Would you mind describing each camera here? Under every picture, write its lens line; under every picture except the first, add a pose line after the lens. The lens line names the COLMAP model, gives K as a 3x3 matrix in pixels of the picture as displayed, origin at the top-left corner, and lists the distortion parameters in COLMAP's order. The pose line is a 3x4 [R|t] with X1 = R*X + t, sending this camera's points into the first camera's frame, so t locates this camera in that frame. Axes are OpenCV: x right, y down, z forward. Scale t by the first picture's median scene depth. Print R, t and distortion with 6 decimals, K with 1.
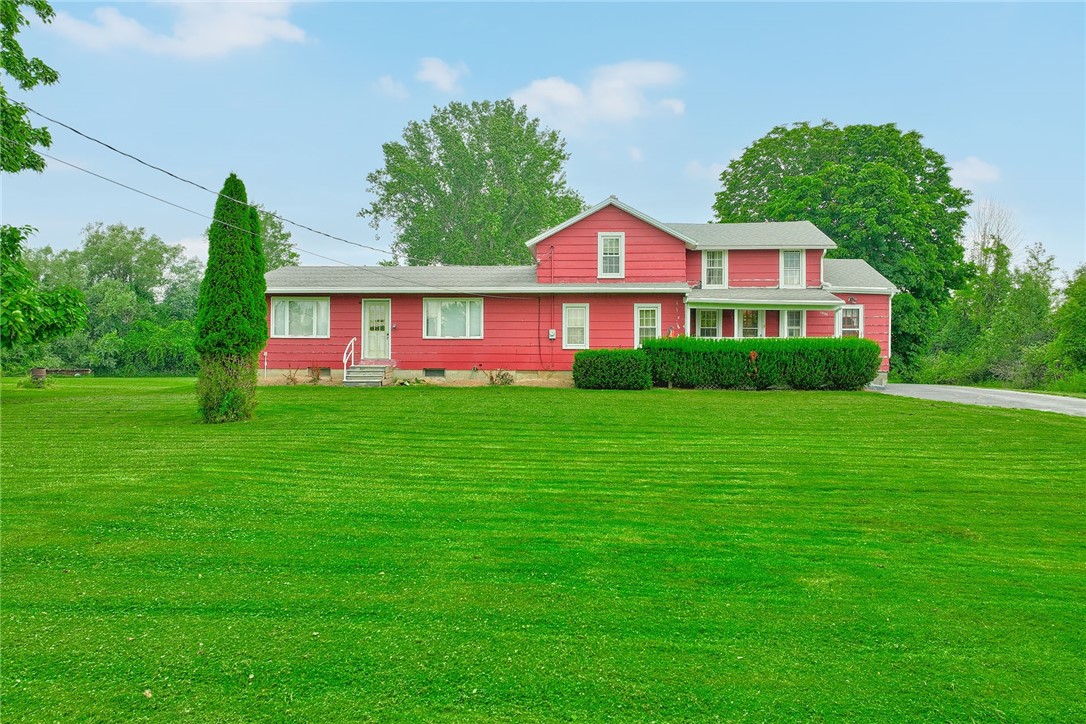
lens RADIAL K [[760.2, 0, 543.0], [0, 760.2, 362.0], [0, 0, 1]] dist [0.002529, -0.000447]
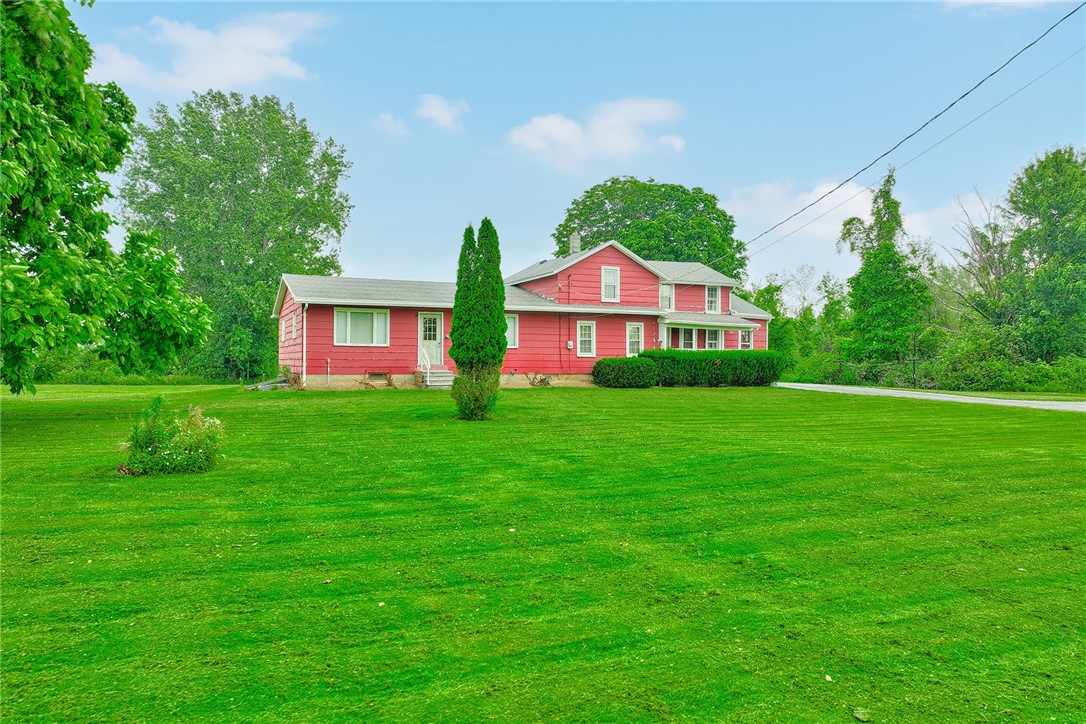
lens RADIAL K [[760.2, 0, 543.0], [0, 760.2, 362.0], [0, 0, 1]] dist [0.002529, -0.000447]
pose [[0.885241, -0.000509, 0.465133, -0.606520], [0.000412, 1.000000, 0.000309, -0.008978], [-0.465133, -0.000082, 0.885241, -0.087274]]
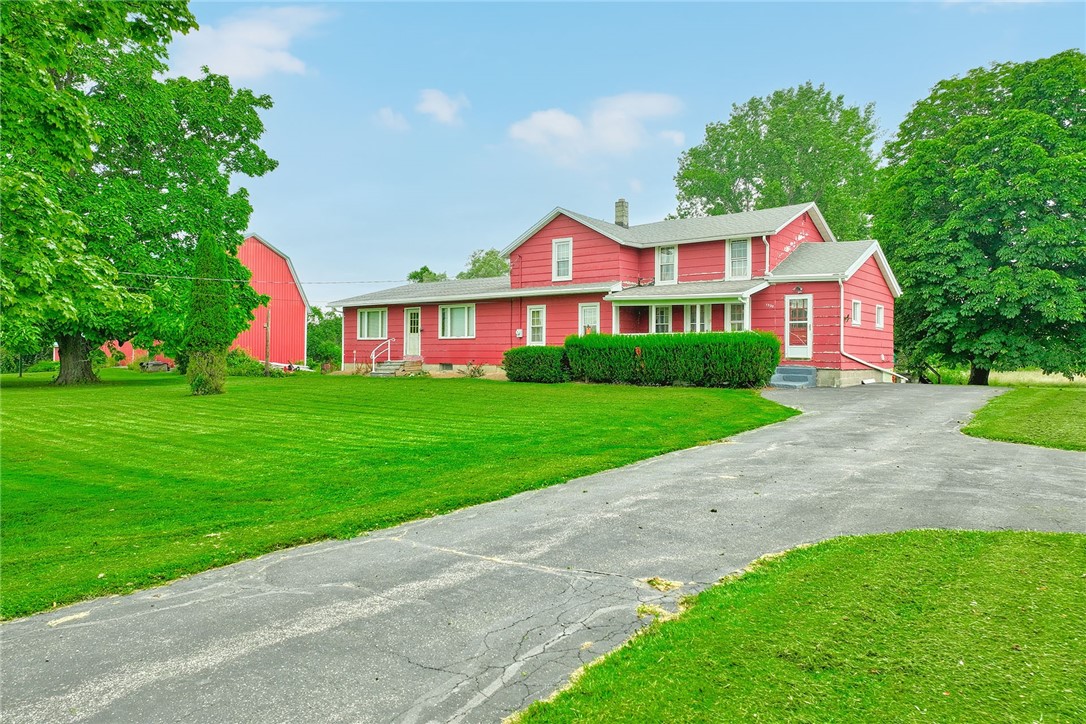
lens RADIAL K [[760.2, 0, 543.0], [0, 760.2, 362.0], [0, 0, 1]] dist [0.002529, -0.000447]
pose [[0.826987, 0.003997, -0.562206, 0.673328], [-0.000578, 0.999980, 0.006259, -0.000858], [0.562220, -0.004851, 0.826973, 0.083997]]
